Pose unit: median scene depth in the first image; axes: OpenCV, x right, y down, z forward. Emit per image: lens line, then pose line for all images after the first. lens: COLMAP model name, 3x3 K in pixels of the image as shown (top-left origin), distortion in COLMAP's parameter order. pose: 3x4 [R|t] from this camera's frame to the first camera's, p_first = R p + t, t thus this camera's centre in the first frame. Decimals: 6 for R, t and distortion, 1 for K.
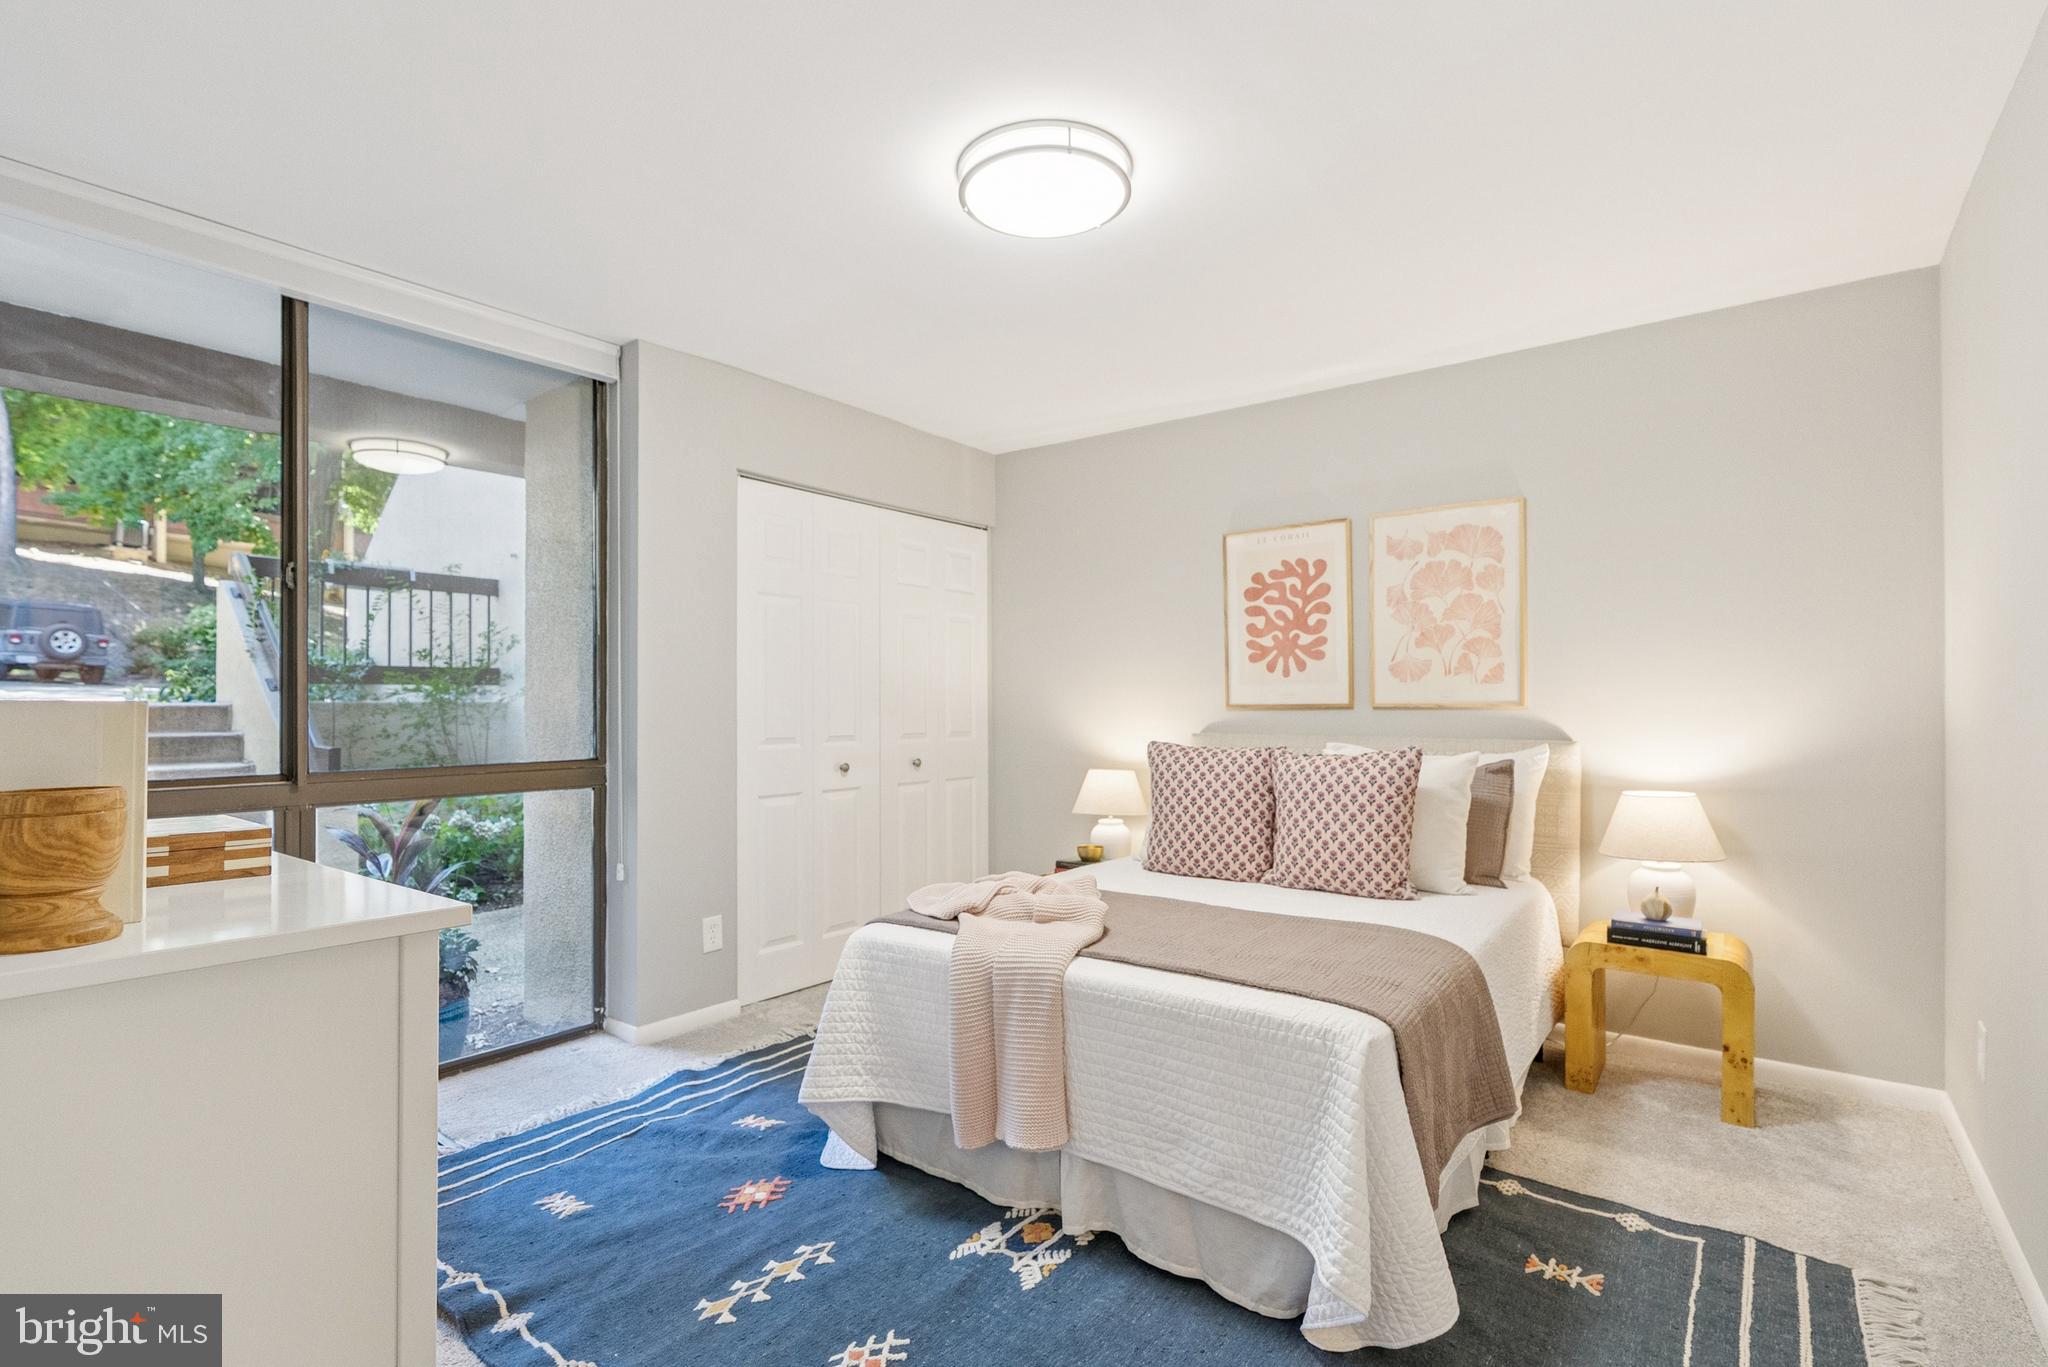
lens RADIAL K [[950.4, 0, 1016.4], [0, 950.4, 665.9], [0, 0, 1]] dist [-0.008374, 0.000906]
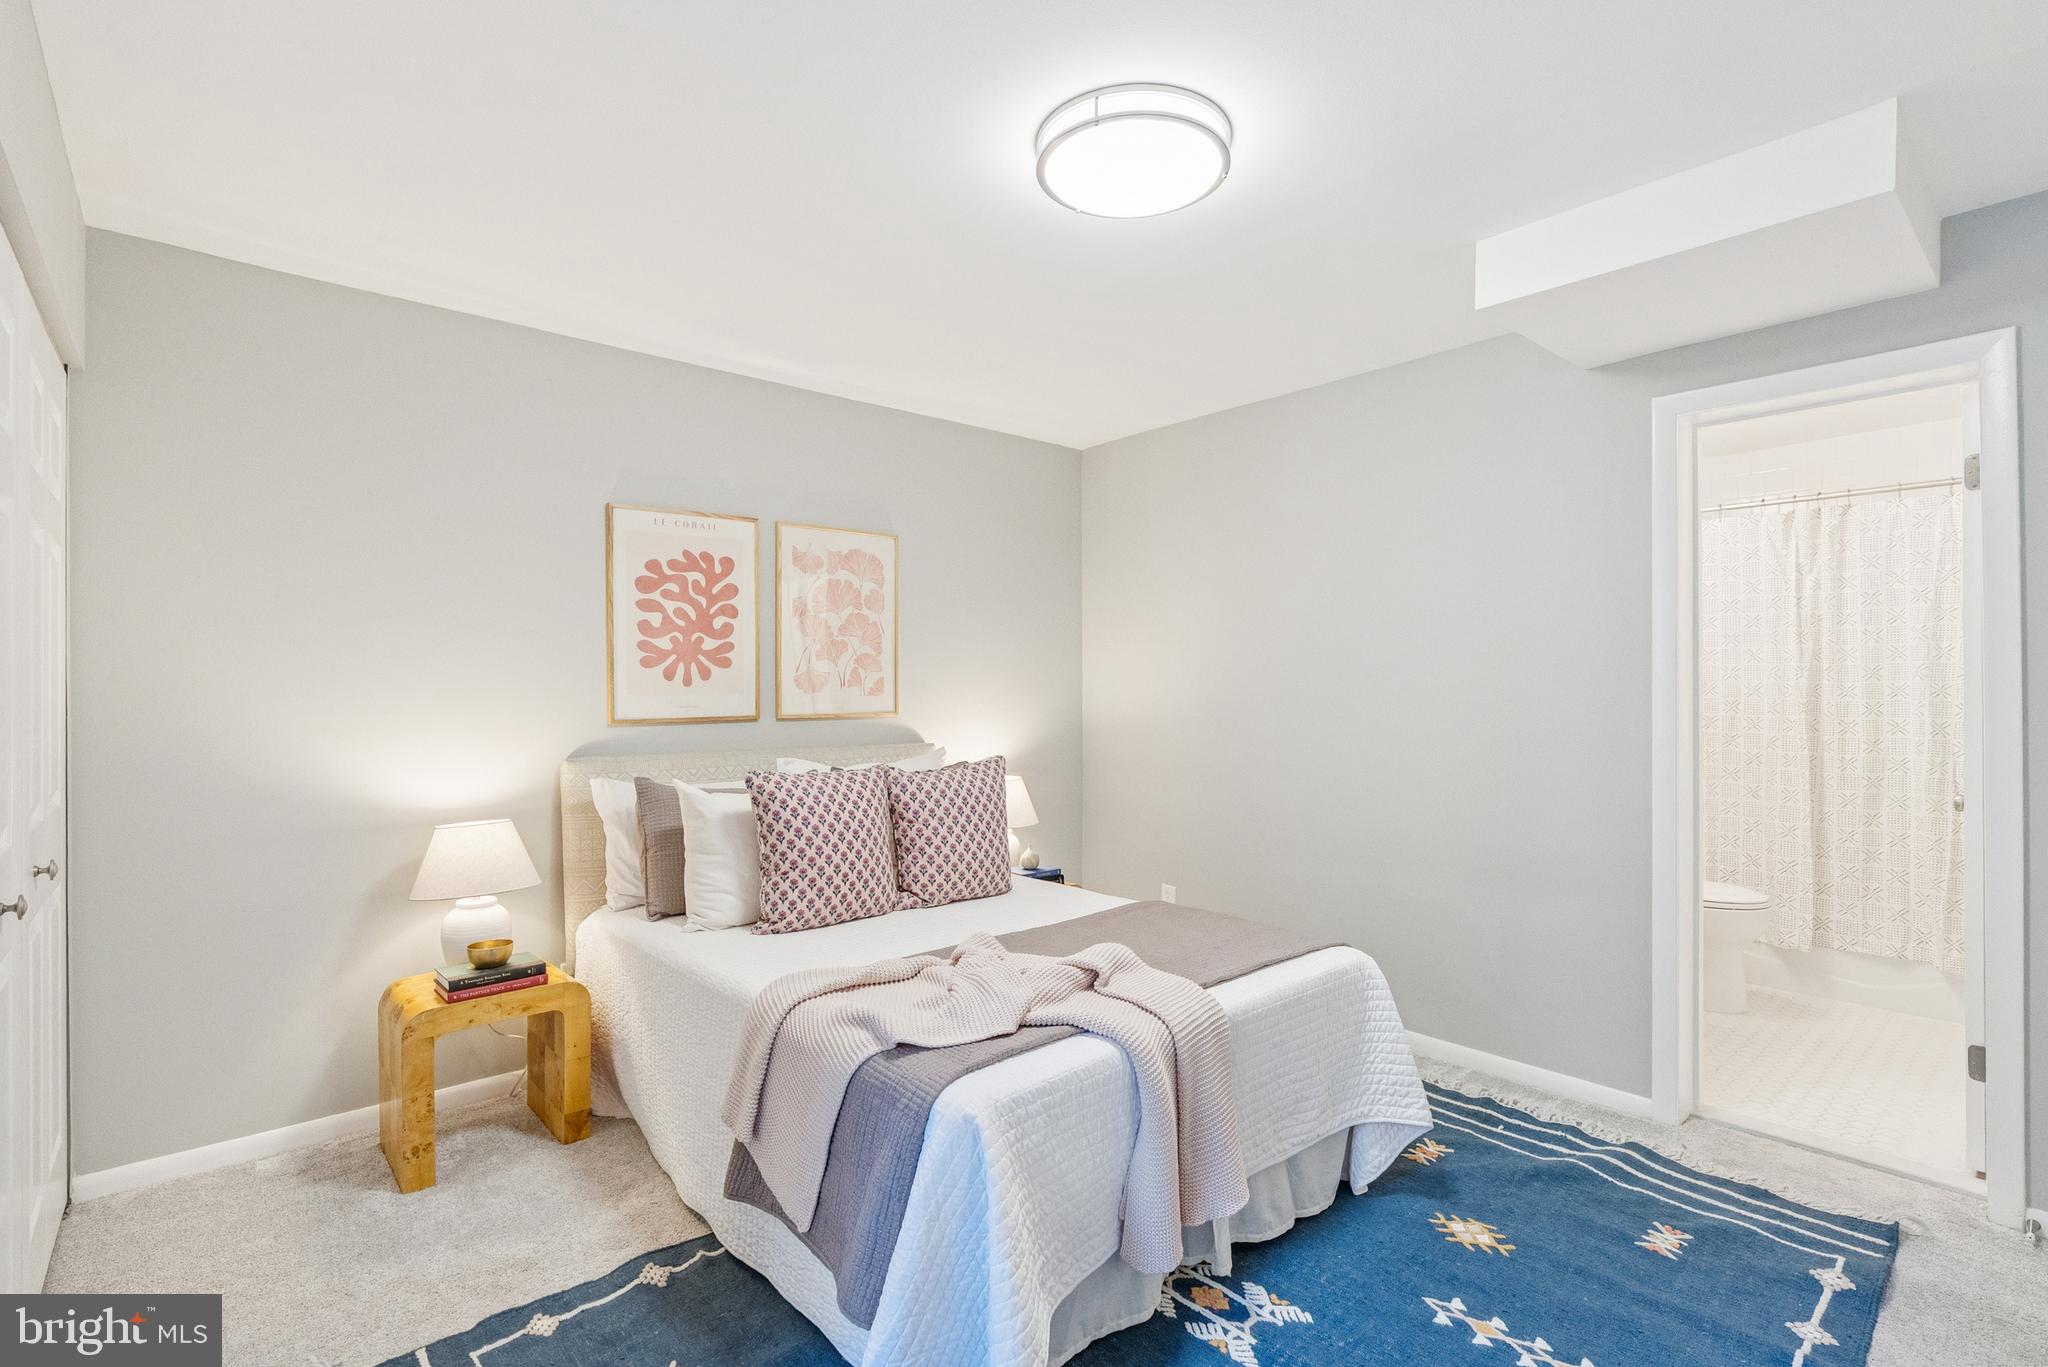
lens RADIAL K [[950.4, 0, 1016.4], [0, 950.4, 665.9], [0, 0, 1]] dist [-0.008374, 0.000906]
pose [[0.214017, 0.023419, 0.976549, -0.511611], [-0.037451, 0.999174, -0.015754, -0.004418], [-0.976112, -0.033201, 0.214718, 0.539611]]
